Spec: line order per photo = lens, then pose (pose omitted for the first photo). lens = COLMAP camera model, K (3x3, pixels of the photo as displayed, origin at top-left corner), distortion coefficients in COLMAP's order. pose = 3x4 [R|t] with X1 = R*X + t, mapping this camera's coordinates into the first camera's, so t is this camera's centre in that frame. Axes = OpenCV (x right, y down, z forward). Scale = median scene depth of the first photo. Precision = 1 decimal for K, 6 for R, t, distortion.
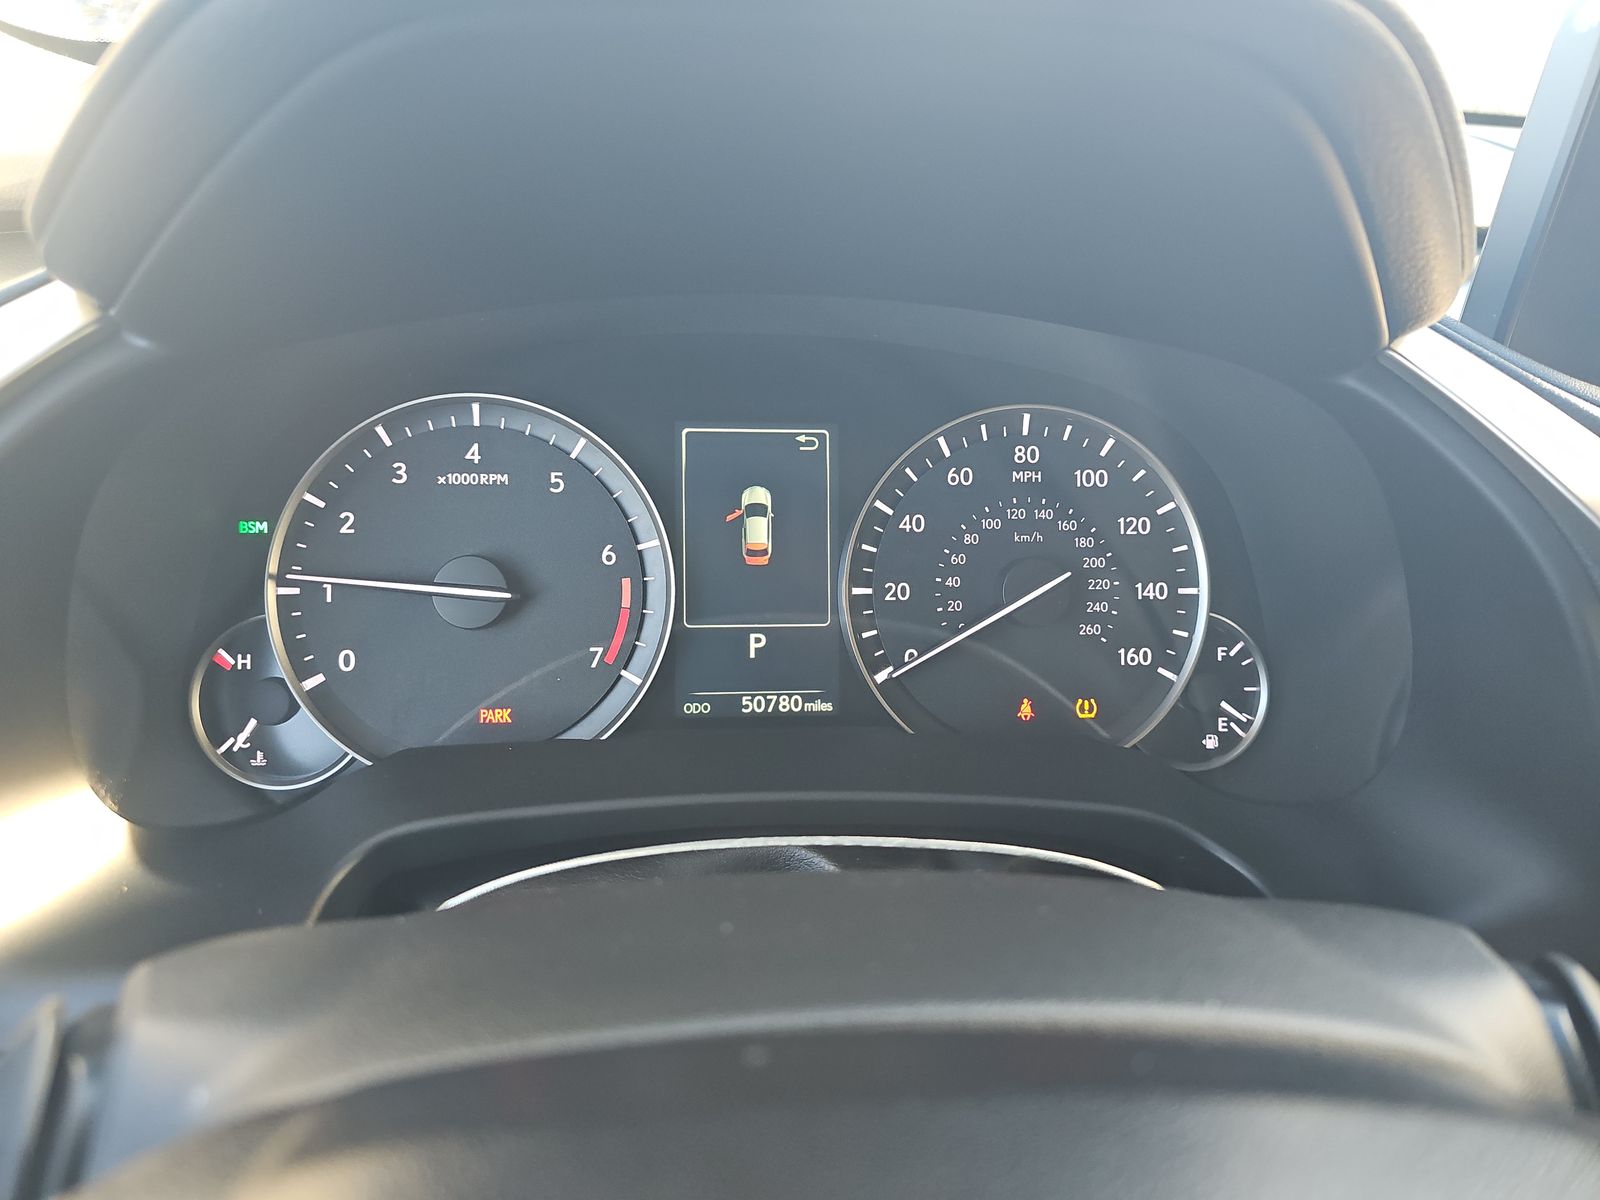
lens RADIAL K [[1054.6, 0, 809.3], [0, 1054.6, 612.0], [0, 0, 1]] dist [0.046161, -0.000261]
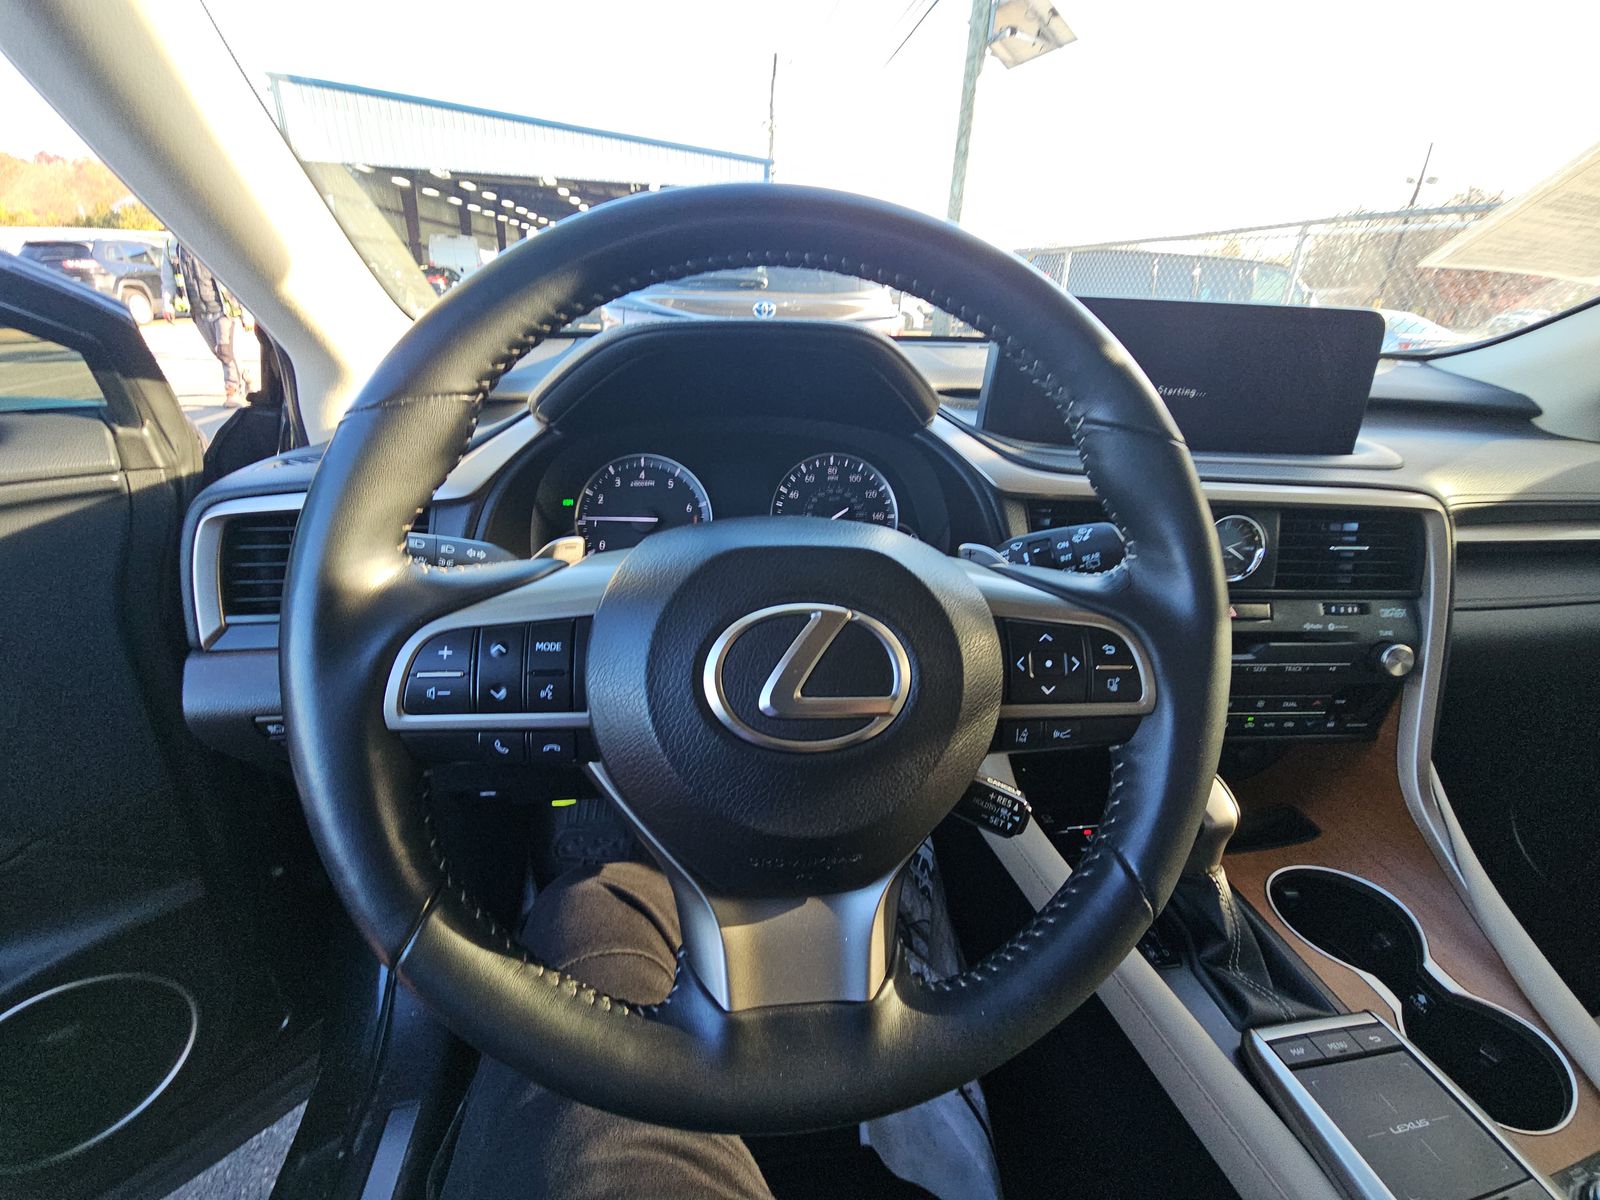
lens RADIAL K [[647.1, 0, 797.2], [0, 647.1, 606.9], [0, 0, 1]] dist [-0.008399, -0.005483]
pose [[0.999127, -0.034337, 0.023799, 0.053754], [0.035589, 0.997887, -0.054354, 0.318361], [-0.021882, 0.055153, 0.998238, -0.751659]]
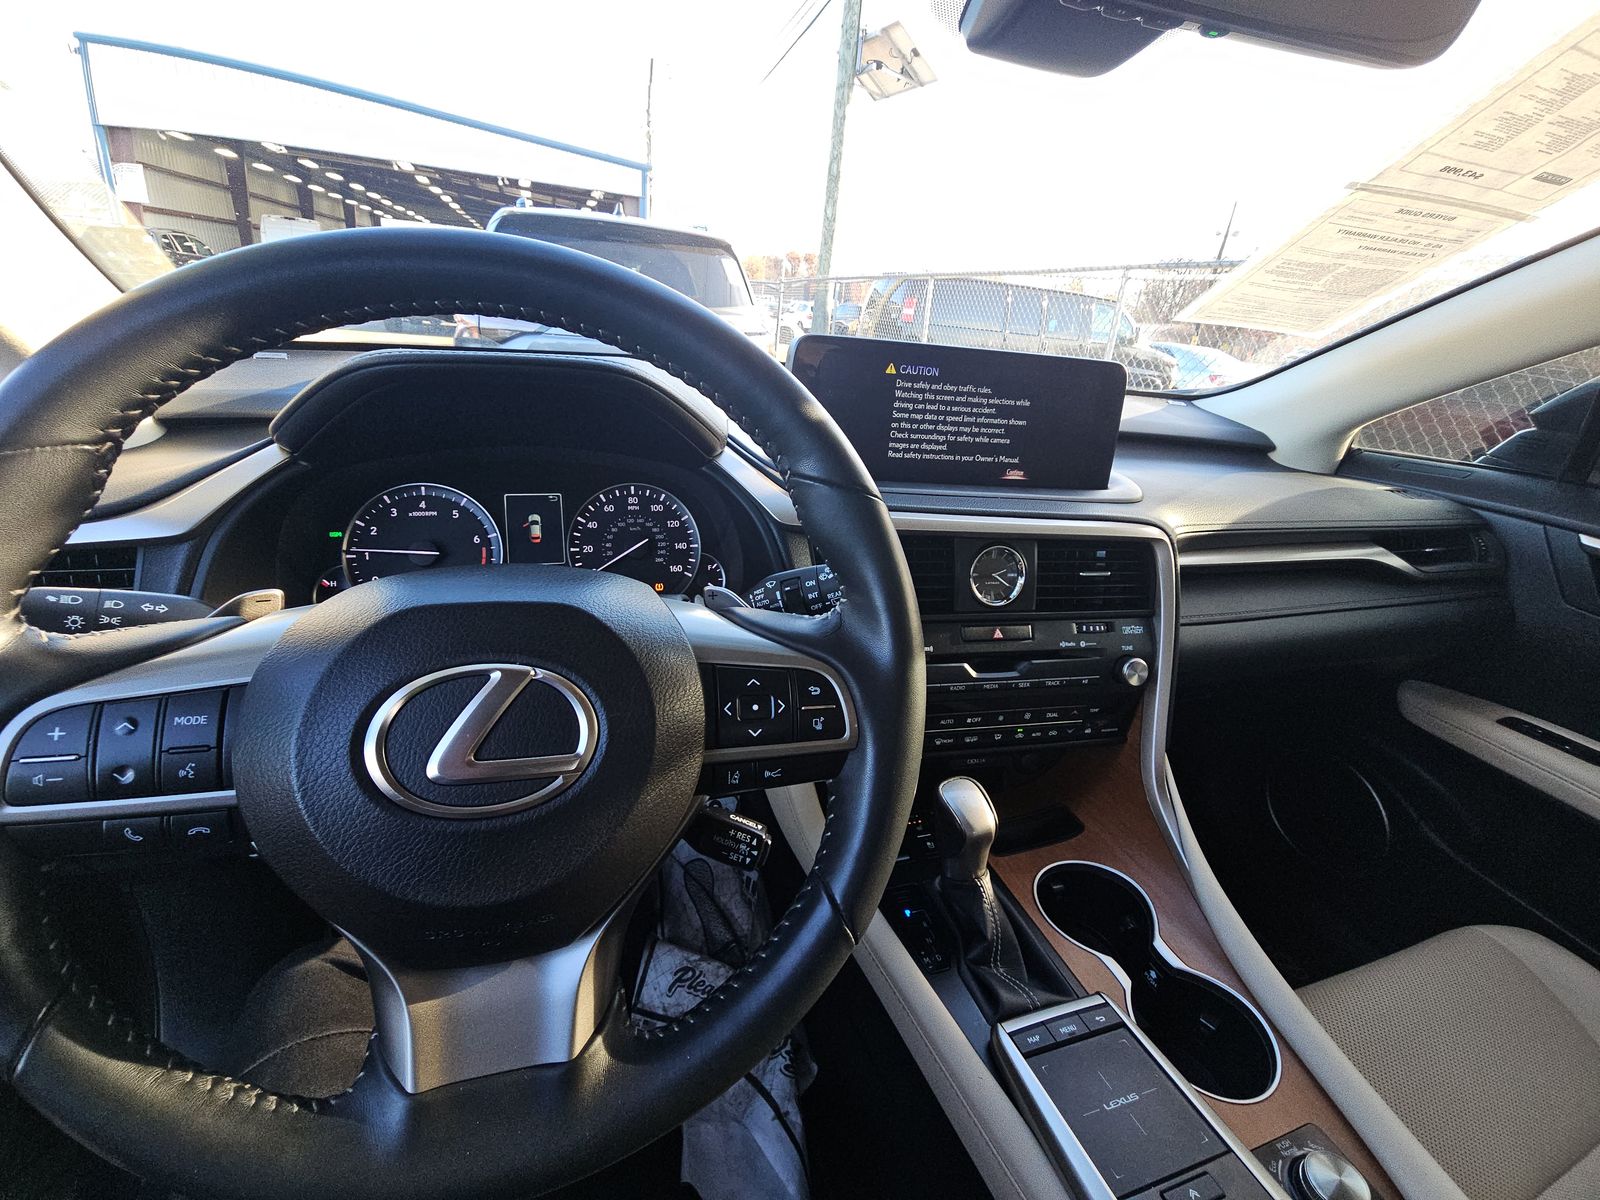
lens RADIAL K [[647.1, 0, 810.1], [0, 647.1, 608.1], [0, 0, 1]] dist [-0.008399, -0.005483]
pose [[0.977337, -0.058920, 0.203326, 0.302597], [0.071966, 0.995756, -0.057372, 0.279415], [-0.199082, 0.070704, 0.977429, -0.795530]]
